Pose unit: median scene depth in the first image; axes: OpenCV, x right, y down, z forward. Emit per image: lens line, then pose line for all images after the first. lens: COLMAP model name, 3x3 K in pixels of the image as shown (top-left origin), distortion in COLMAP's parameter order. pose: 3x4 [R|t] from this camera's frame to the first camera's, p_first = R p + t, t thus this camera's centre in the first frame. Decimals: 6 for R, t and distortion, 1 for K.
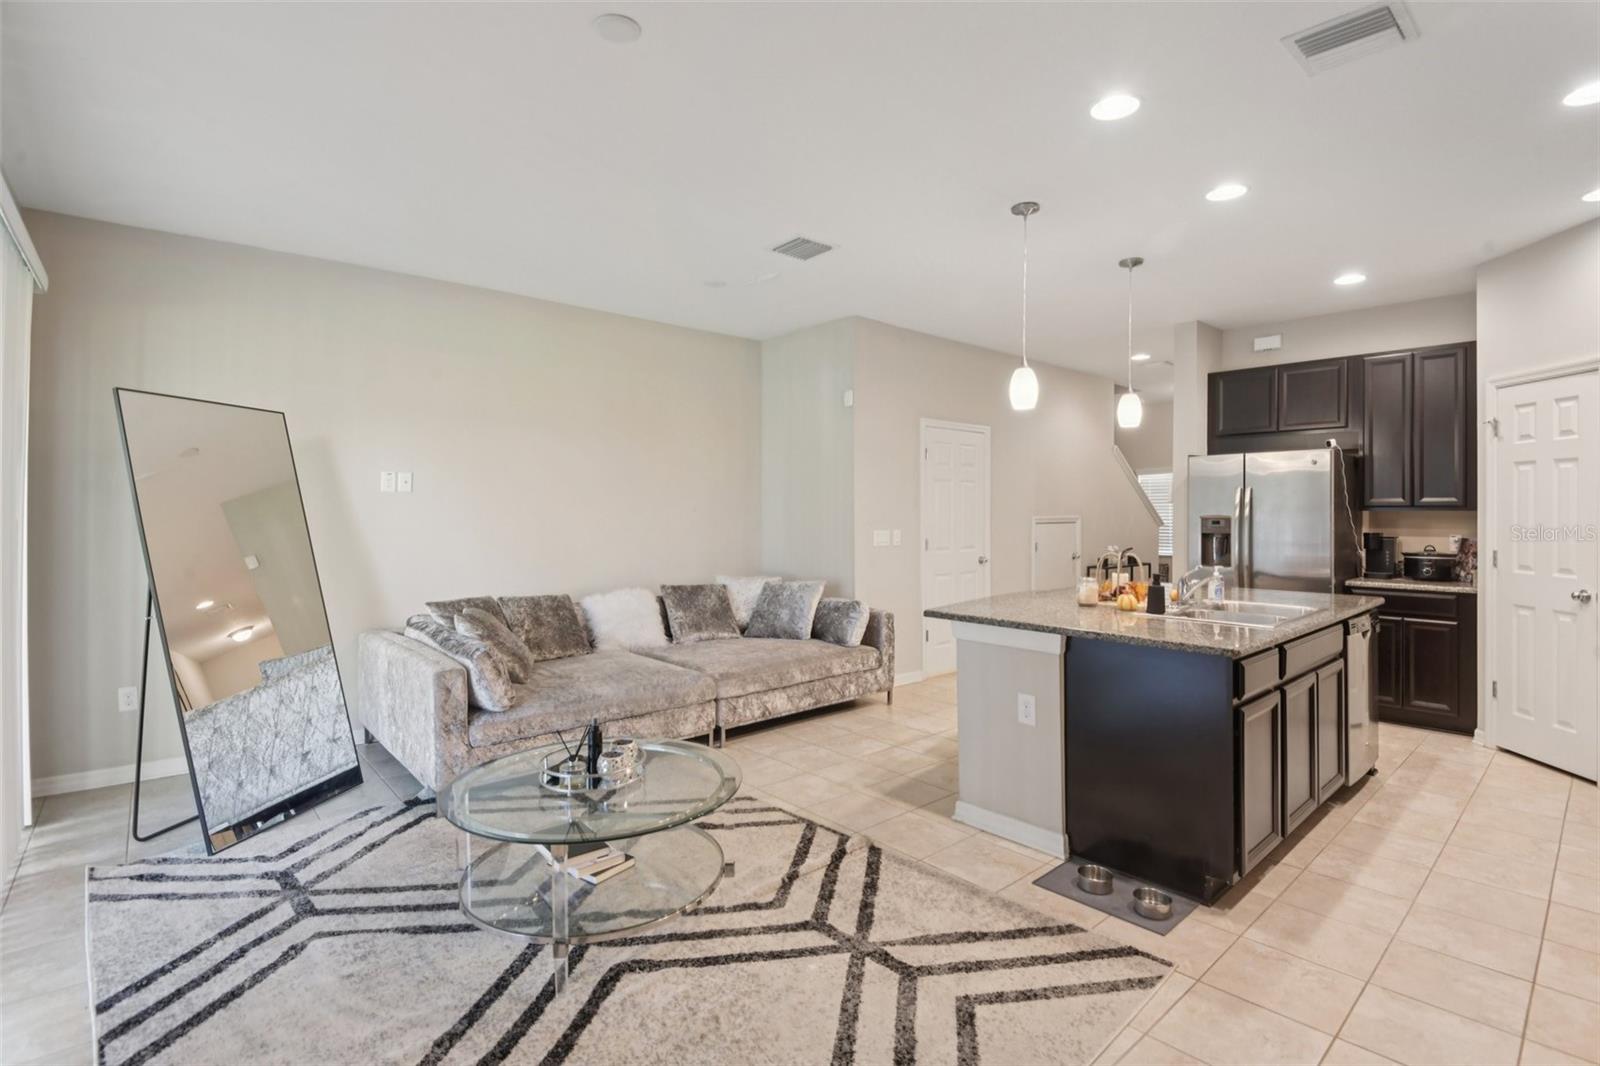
lens RADIAL K [[739.1, 0, 803.4], [0, 739.1, 510.0], [0, 0, 1]] dist [-0.002232, -0.017327]
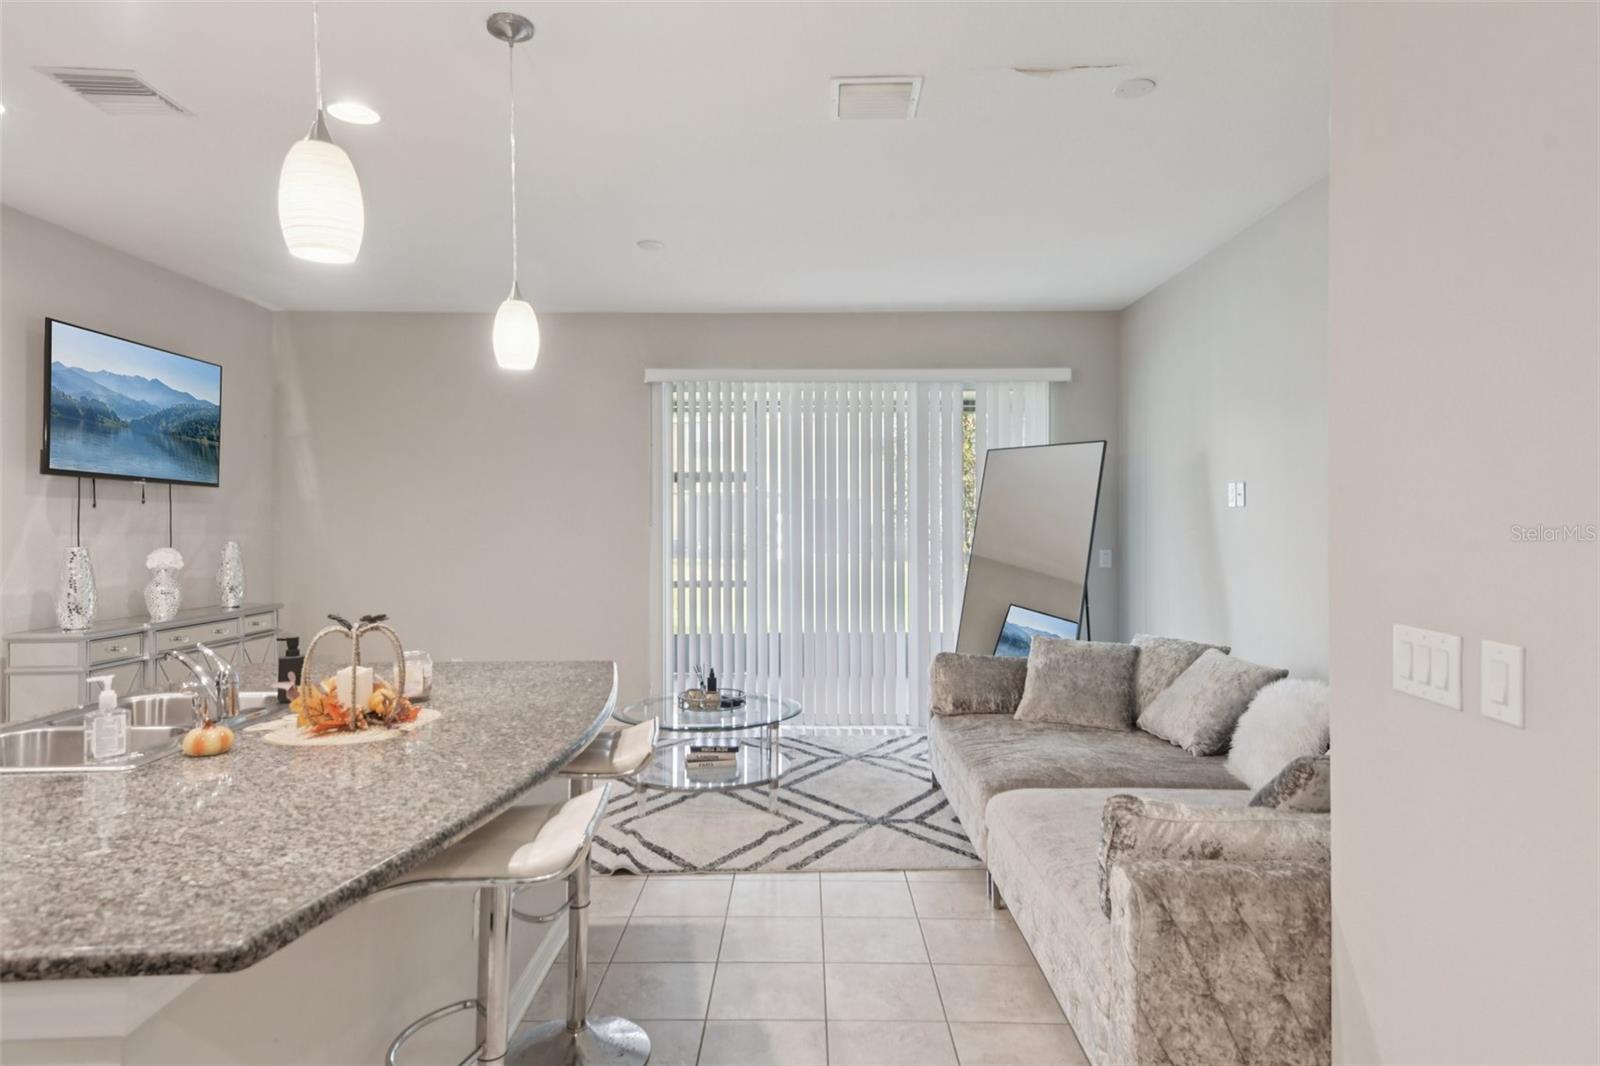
lens RADIAL K [[964.5, 0, 800.0], [0, 964.5, 533.0], [0, 0, 1]] dist [0.100476, -0.020144]
pose [[-0.665327, 0.011359, -0.746466, 0.546100], [0.003706, 0.999922, 0.011912, -0.007628], [0.746543, 0.005159, -0.665317, 1.253138]]
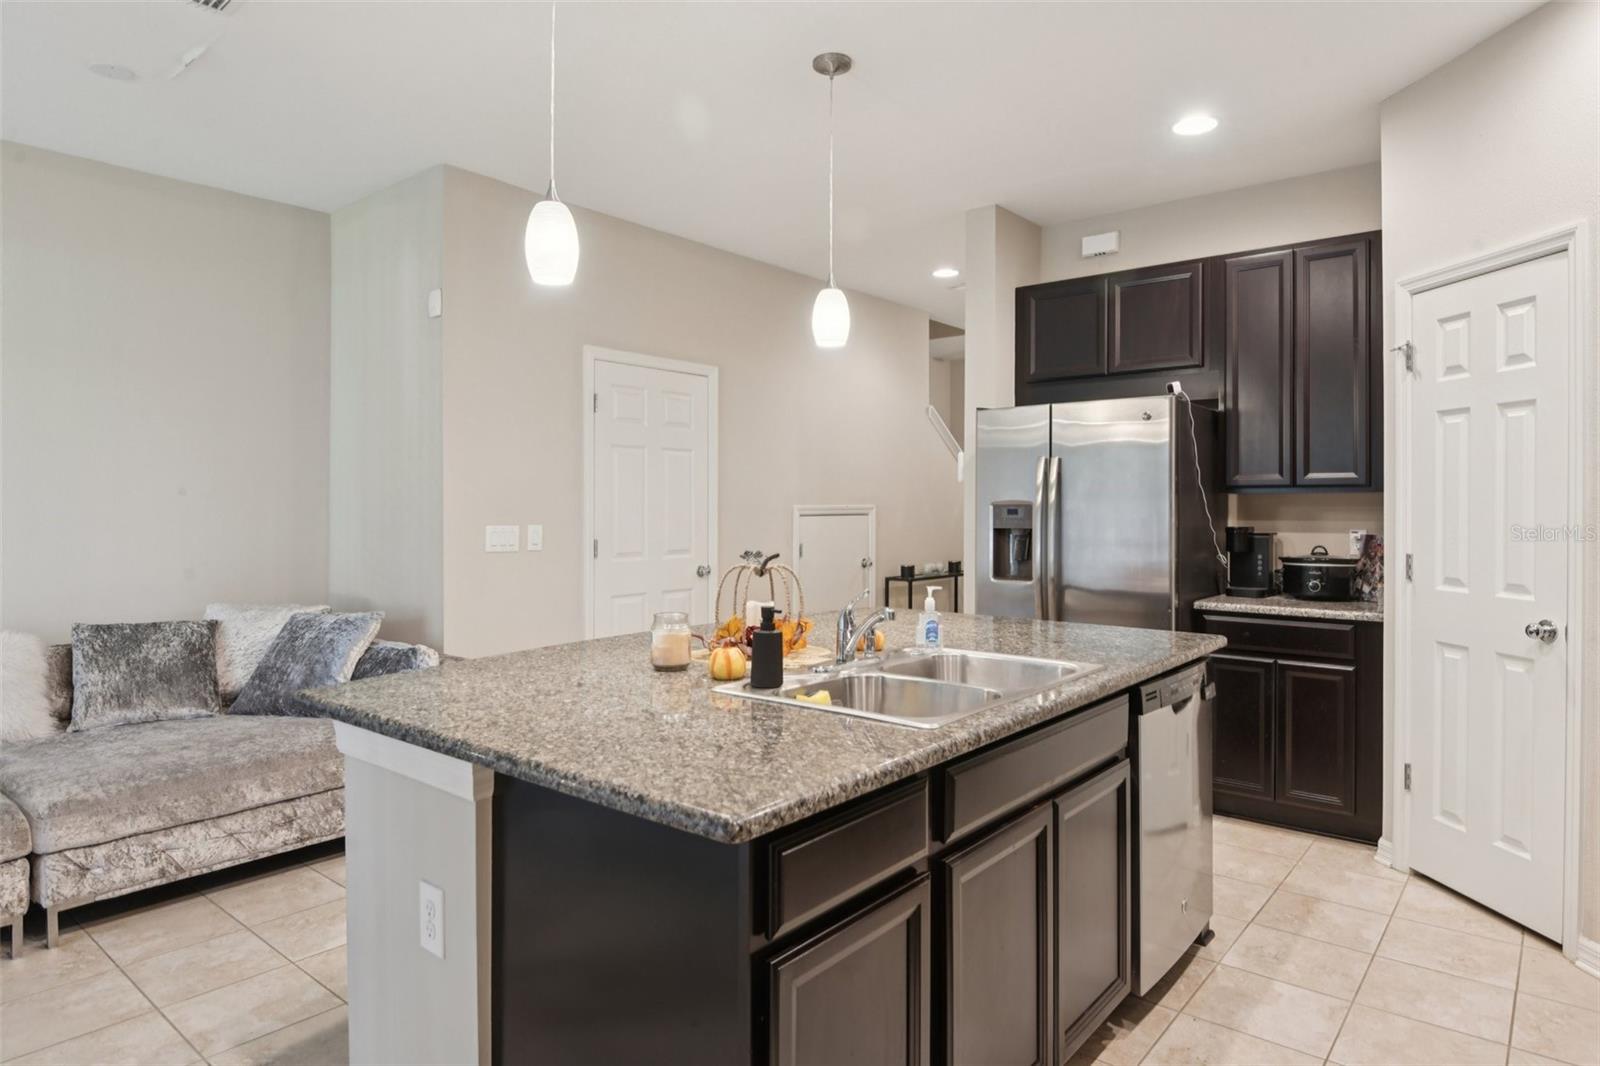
lens RADIAL K [[919.7, 0, 797.2], [0, 919.7, 500.9], [0, 0, 1]] dist [0.031960, -0.037084]
pose [[0.988277, 0.001274, 0.152665, 0.270885], [-0.001089, 0.999999, -0.001297, 0.009298], [-0.152667, 0.001116, 0.988277, 0.252310]]
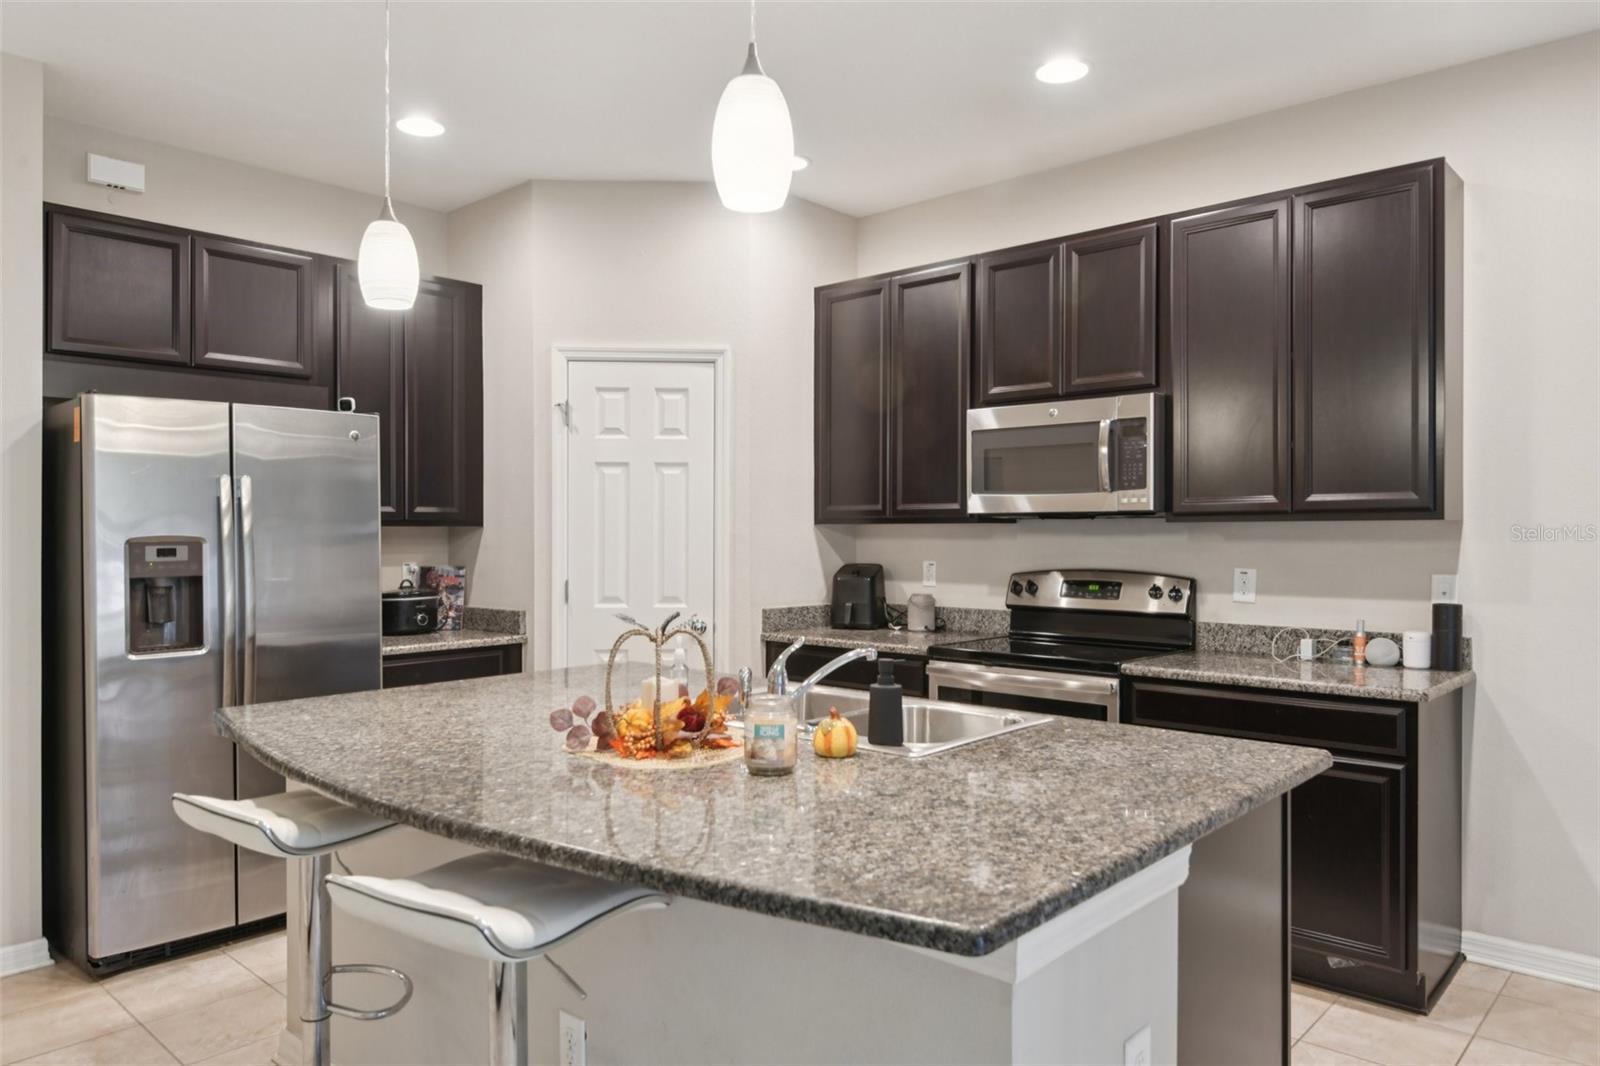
lens RADIAL K [[1071.5, 0, 800.0], [0, 1071.5, 533.0], [0, 0, 1]] dist [0.041625, -0.051846]
pose [[-0.098343, -0.002994, 0.995148, -0.128447], [-0.002120, 0.999994, 0.002799, 0.003256], [-0.995150, -0.001835, -0.098348, 0.744677]]
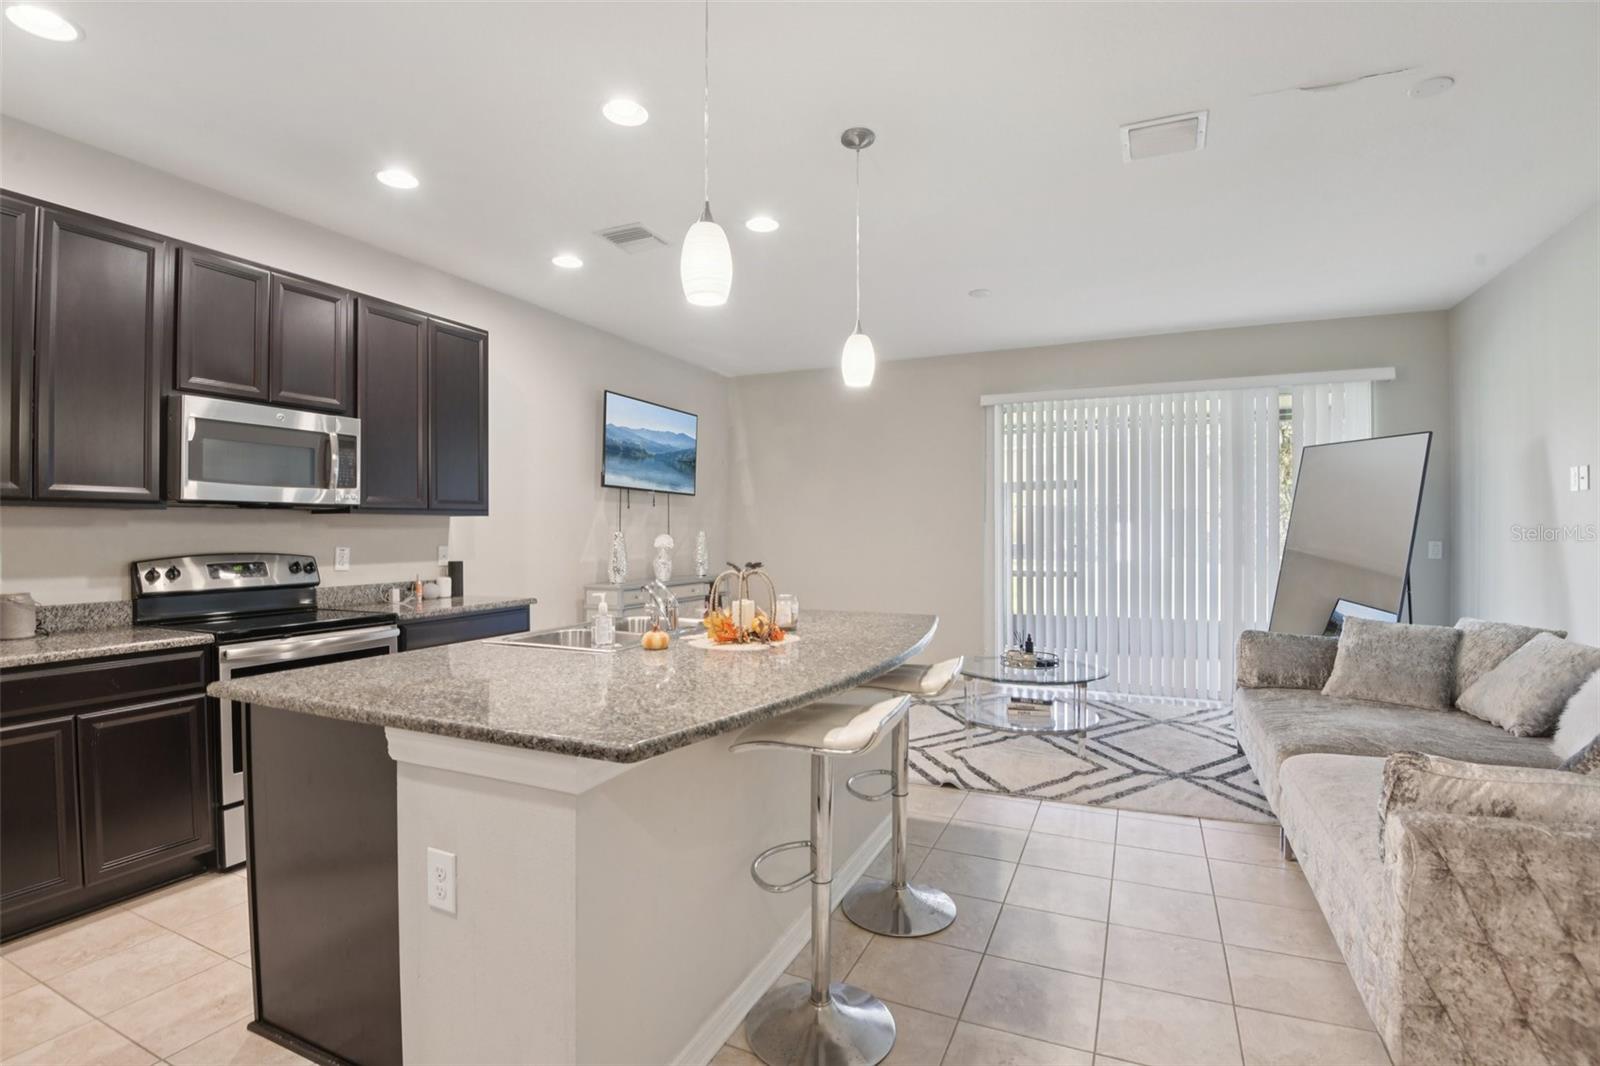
lens RADIAL K [[762.3, 0, 800.0], [0, 762.3, 533.0], [0, 0, 1]] dist [-0.002942, -0.024472]
pose [[-0.911606, 0.001894, -0.411060, 0.511872], [0.002701, 0.999995, -0.001381, 0.018343], [0.411055, -0.002369, -0.911607, 1.267984]]
